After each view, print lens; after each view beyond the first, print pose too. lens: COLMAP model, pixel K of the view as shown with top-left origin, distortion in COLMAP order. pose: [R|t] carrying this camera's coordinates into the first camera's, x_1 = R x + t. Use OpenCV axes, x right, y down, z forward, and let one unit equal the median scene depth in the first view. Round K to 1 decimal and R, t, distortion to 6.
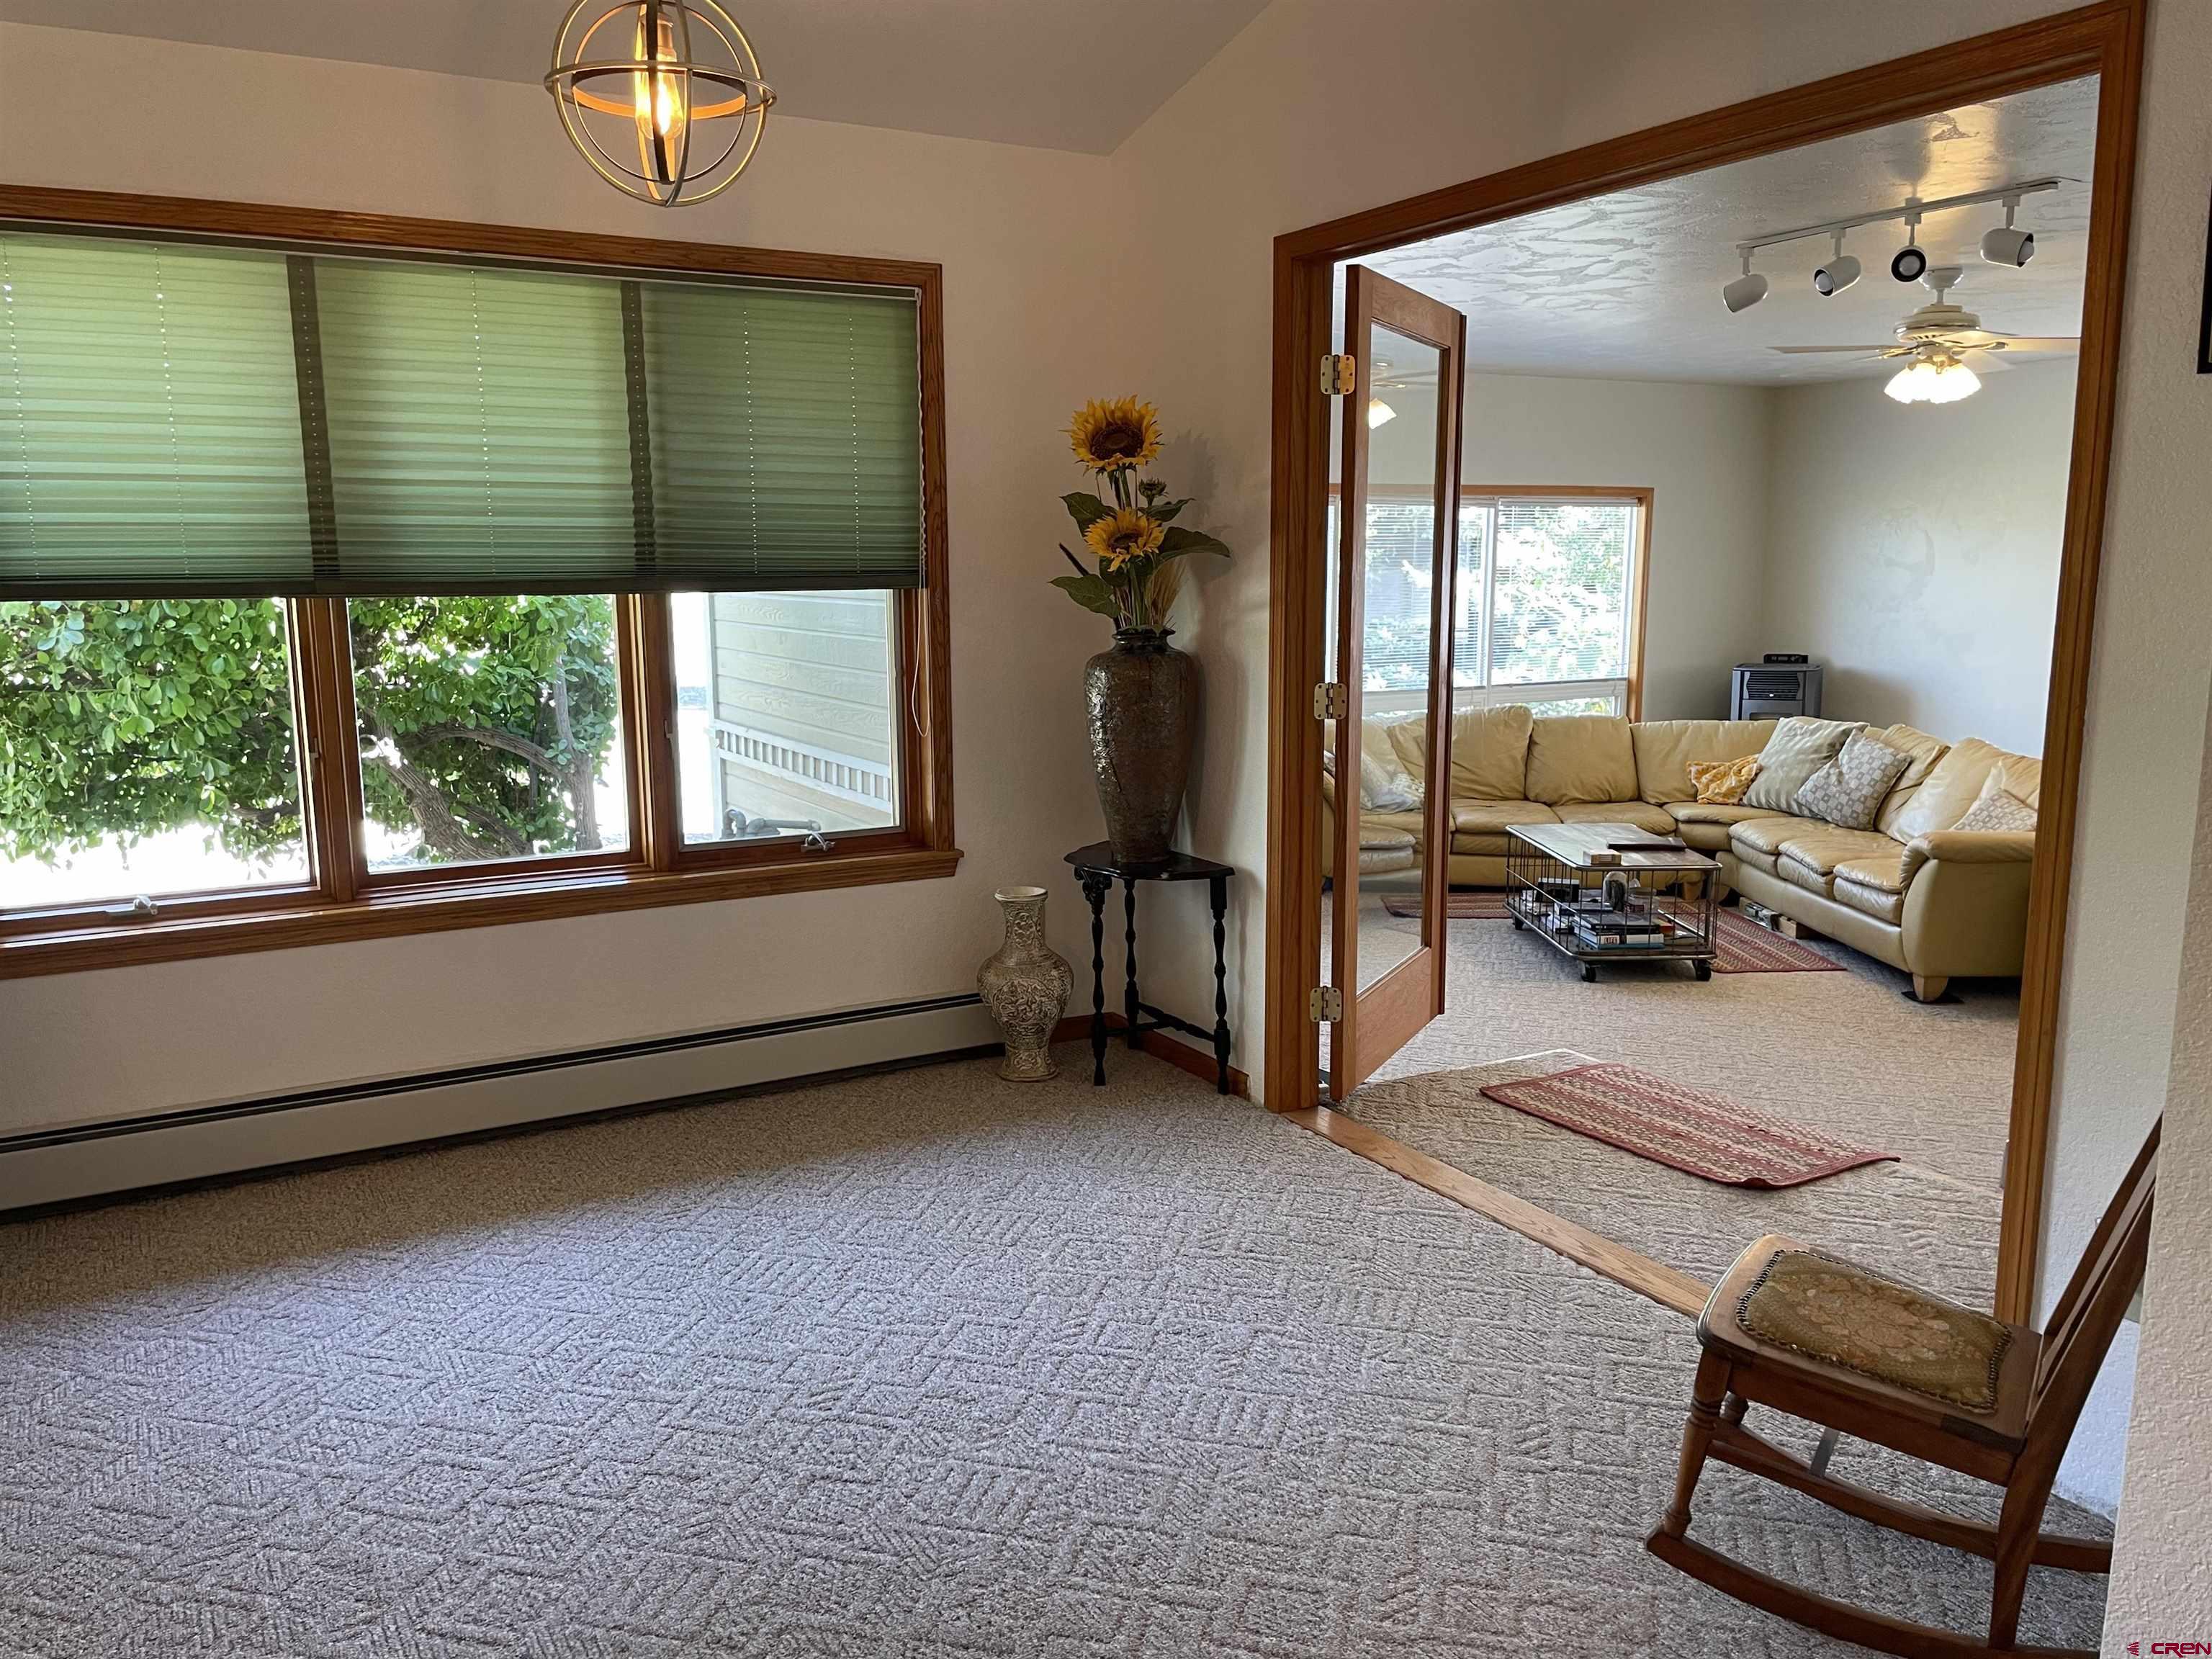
lens RADIAL K [[1710.4, 0, 1065.9], [0, 1710.4, 837.7], [0, 0, 1]] dist [0.073432, -0.088583]
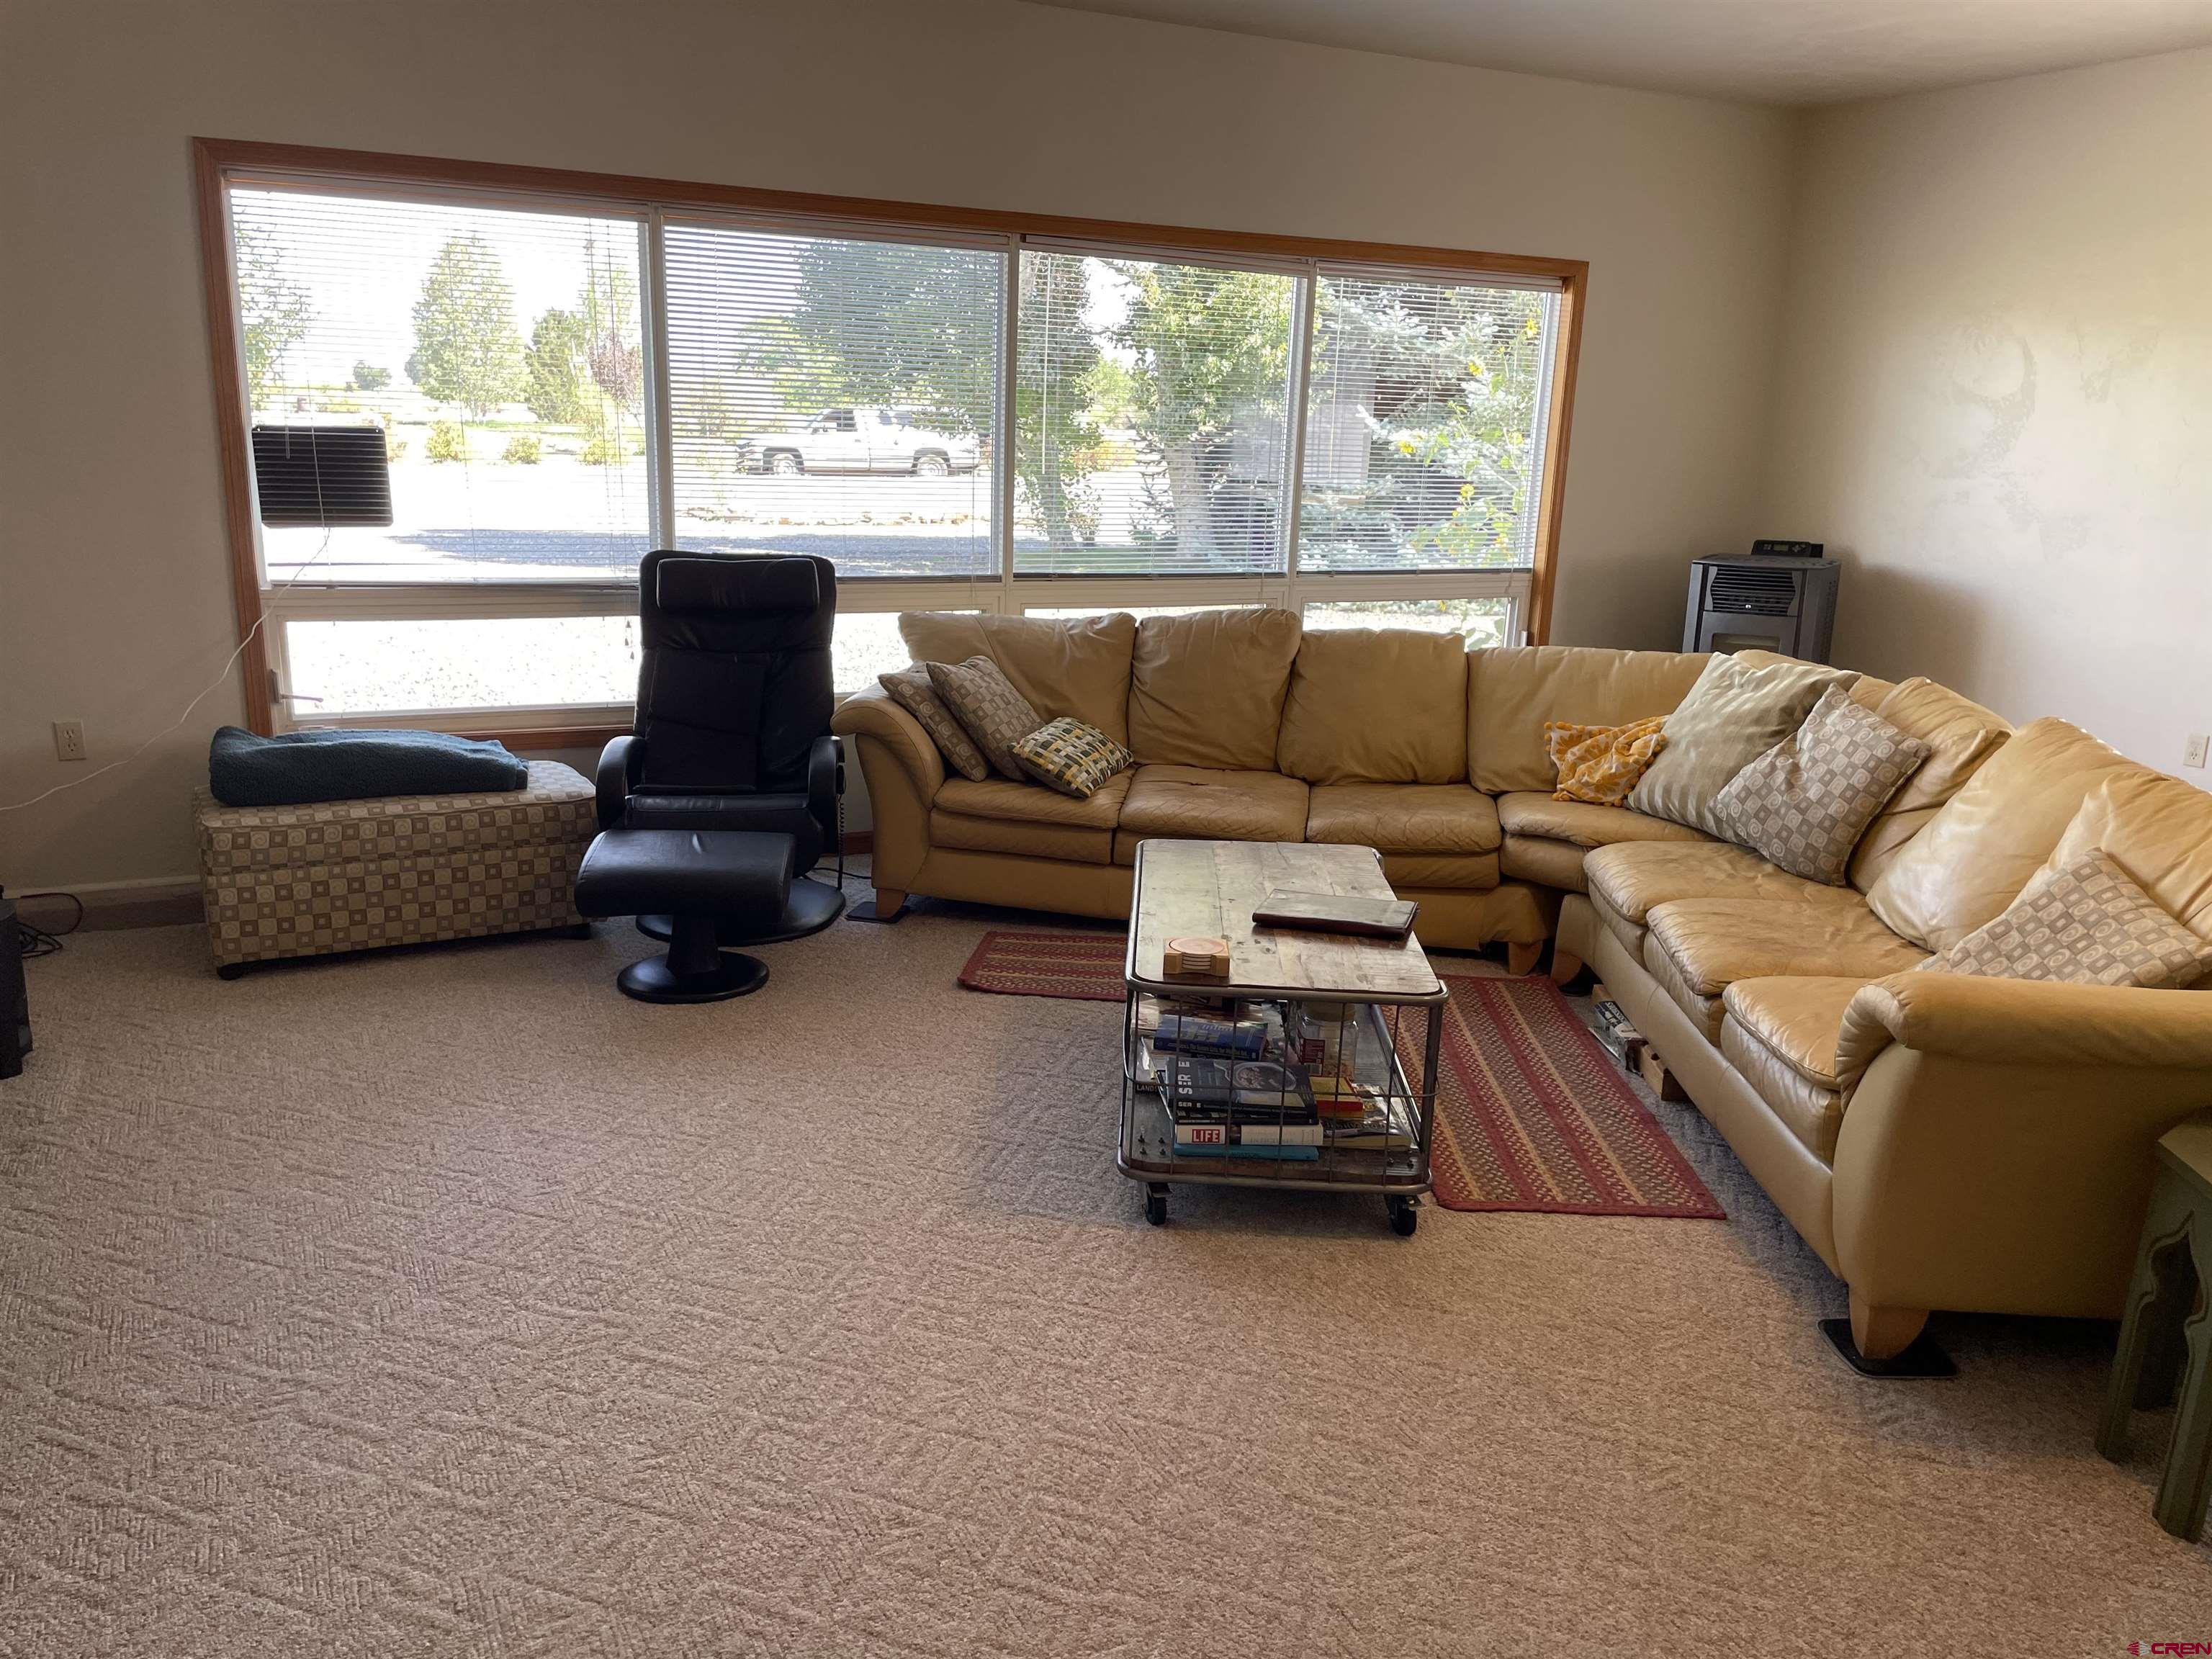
lens RADIAL K [[1710.4, 0, 1059.5], [0, 1710.4, 845.5], [0, 0, 1]] dist [0.073432, -0.088583]
pose [[0.997528, 0.050131, -0.049236, 0.252654], [-0.046024, 0.995629, 0.081266, -0.046154], [0.053095, -0.078799, 0.995476, 0.465040]]
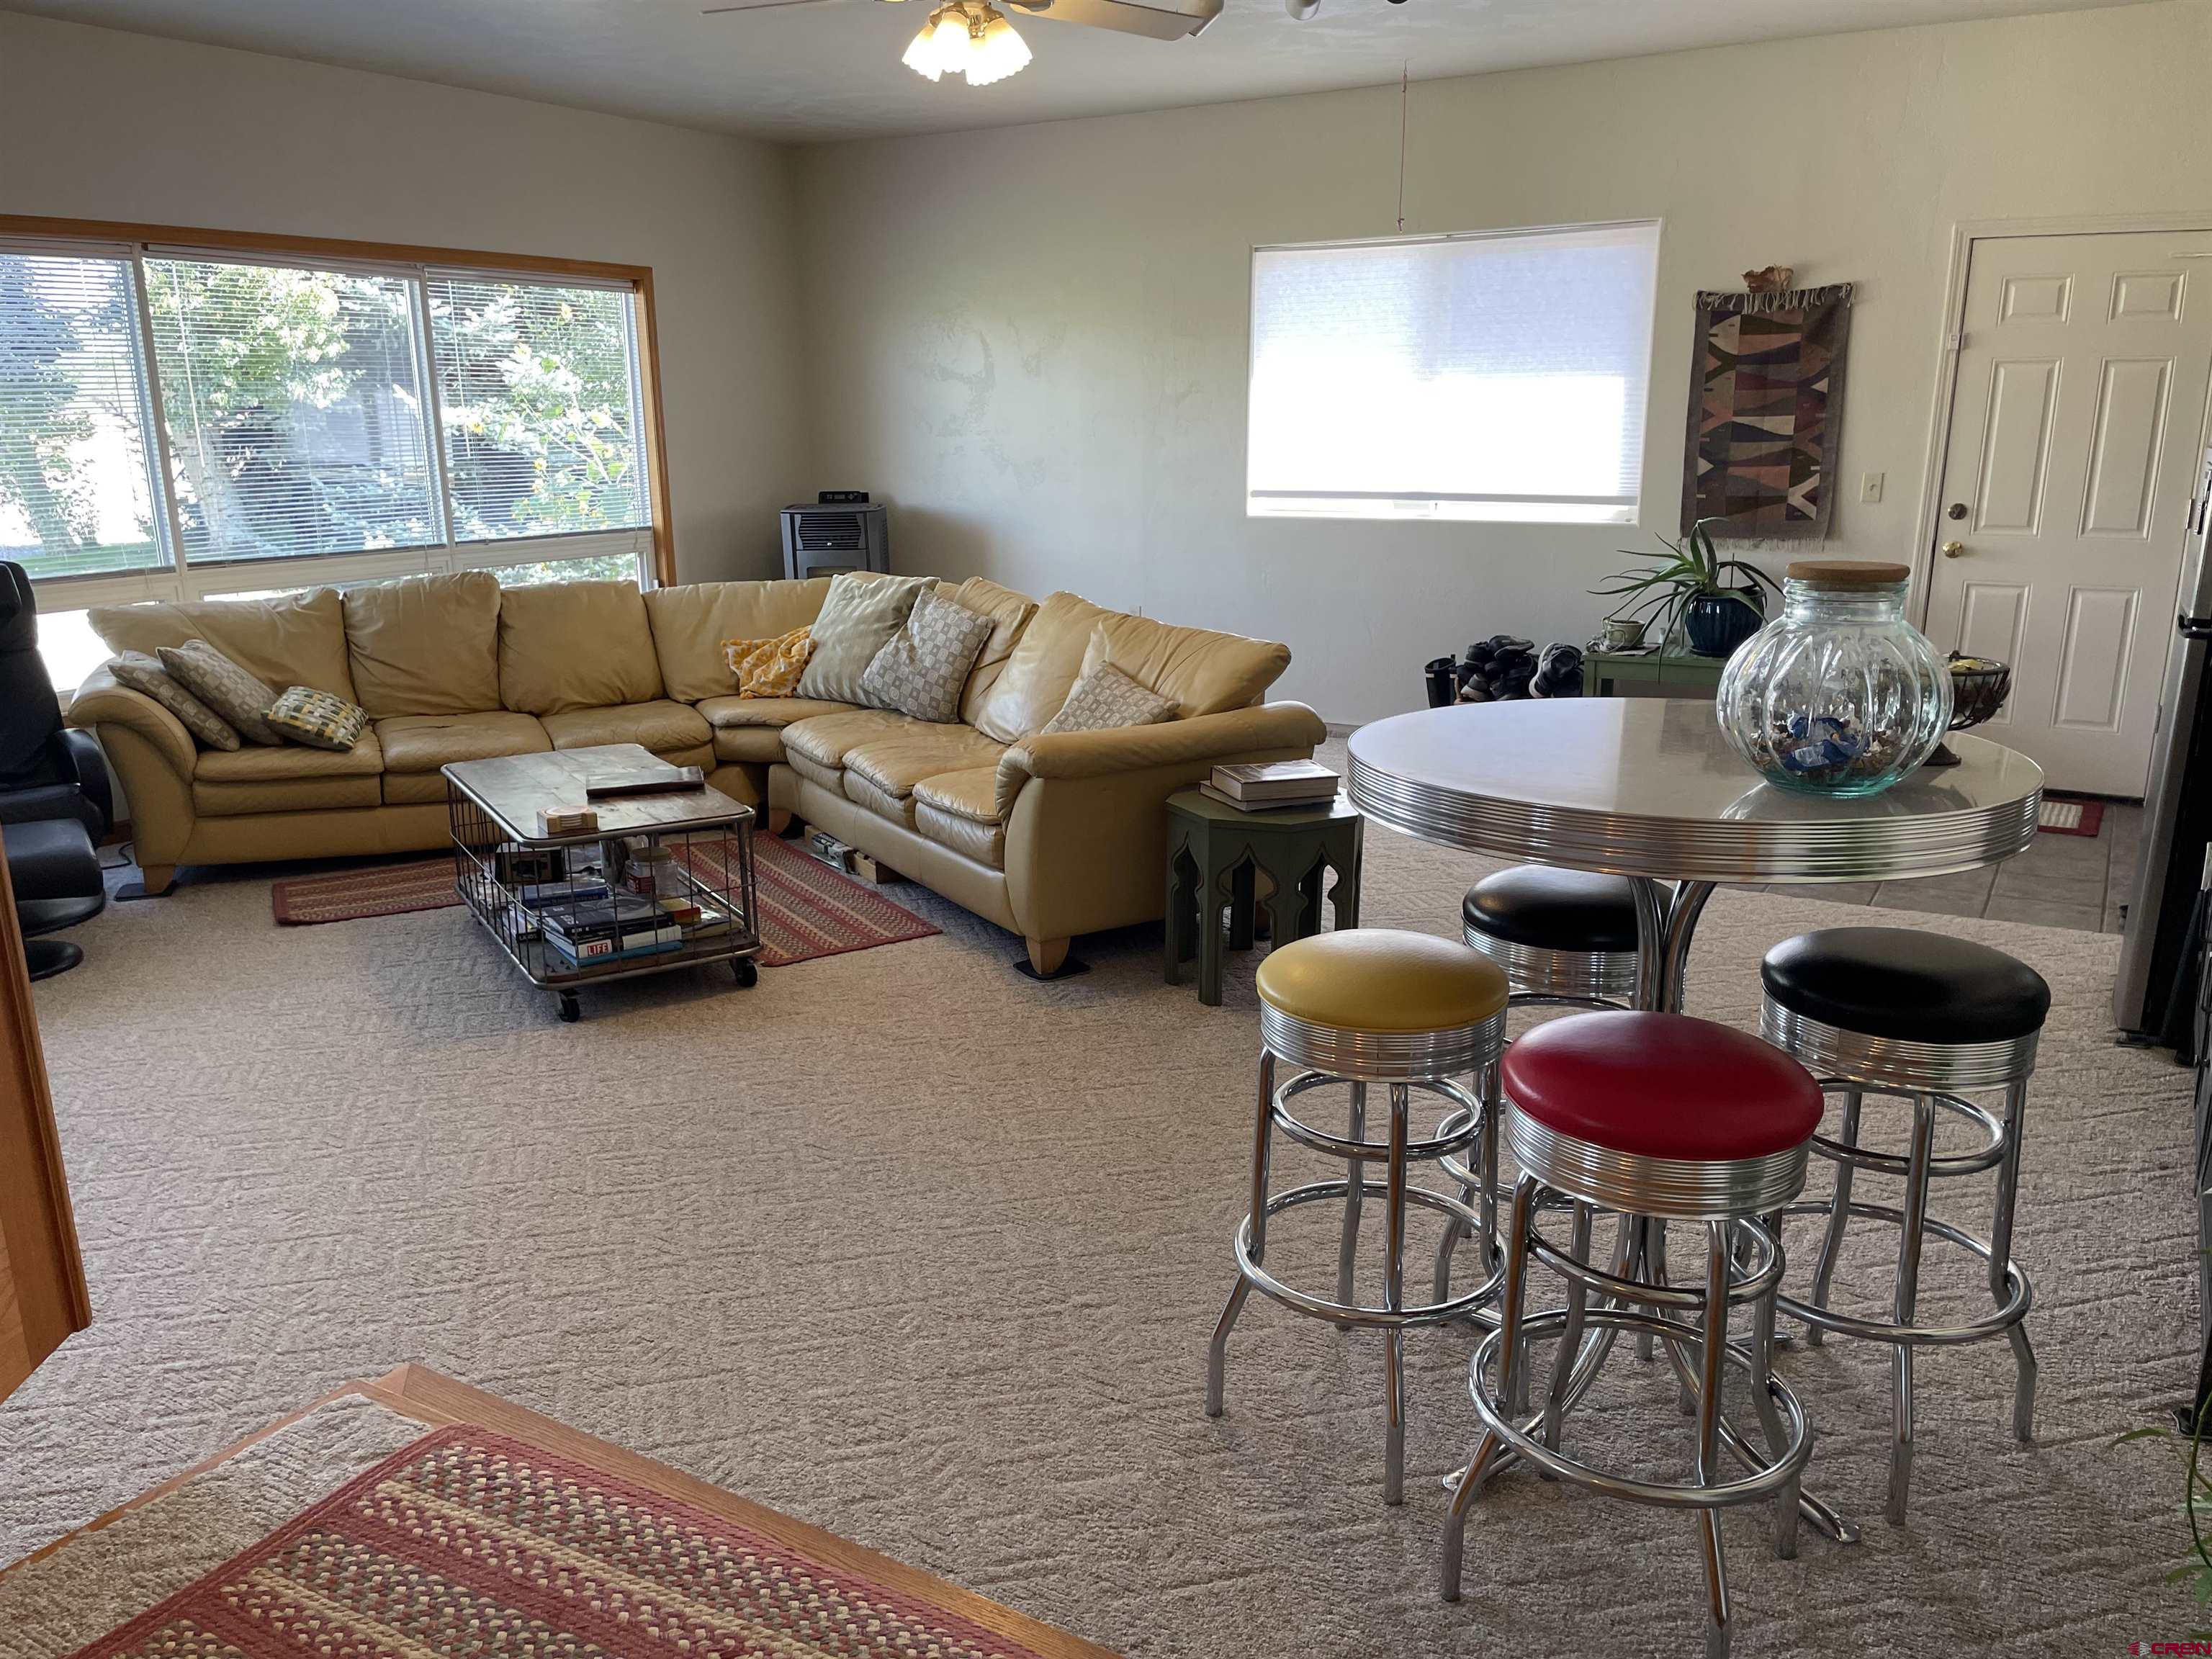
lens RADIAL K [[1710.4, 0, 1129.6], [0, 1710.4, 864.0], [0, 0, 1]] dist [0.073432, -0.088583]
pose [[0.859327, -0.133432, 0.493713, 0.150907], [0.084727, 0.989168, 0.119863, -0.025466], [-0.504359, -0.061171, 0.861325, 0.309460]]
